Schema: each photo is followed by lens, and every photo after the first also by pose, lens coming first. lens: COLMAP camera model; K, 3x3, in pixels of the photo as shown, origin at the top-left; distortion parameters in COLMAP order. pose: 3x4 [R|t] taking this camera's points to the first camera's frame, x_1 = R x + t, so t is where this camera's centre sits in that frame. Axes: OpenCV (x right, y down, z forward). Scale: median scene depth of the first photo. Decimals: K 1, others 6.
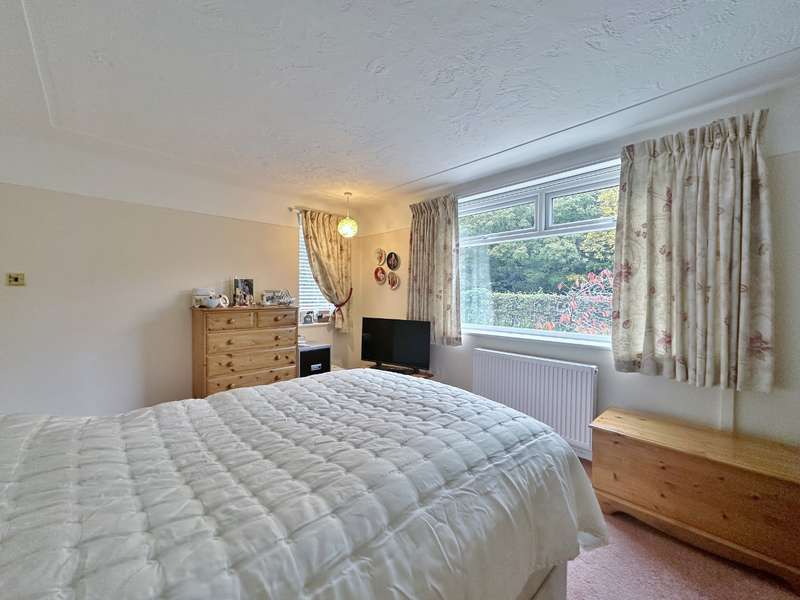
lens RADIAL K [[319.2, 0, 400.0], [0, 319.2, 300.0], [0, 0, 1]] dist [-0.000964, -0.000197]
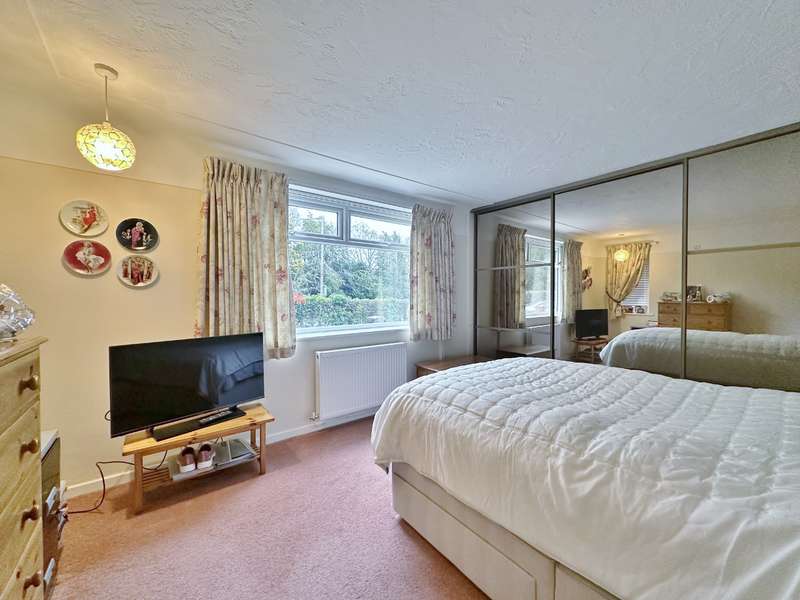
lens RADIAL K [[319.2, 0, 400.0], [0, 319.2, 300.0], [0, 0, 1]] dist [-0.000964, -0.000197]
pose [[0.100060, -0.022745, 0.994721, -0.581620], [0.025373, 0.999472, 0.020302, -0.014029], [-0.994658, 0.023208, 0.100584, 0.571086]]
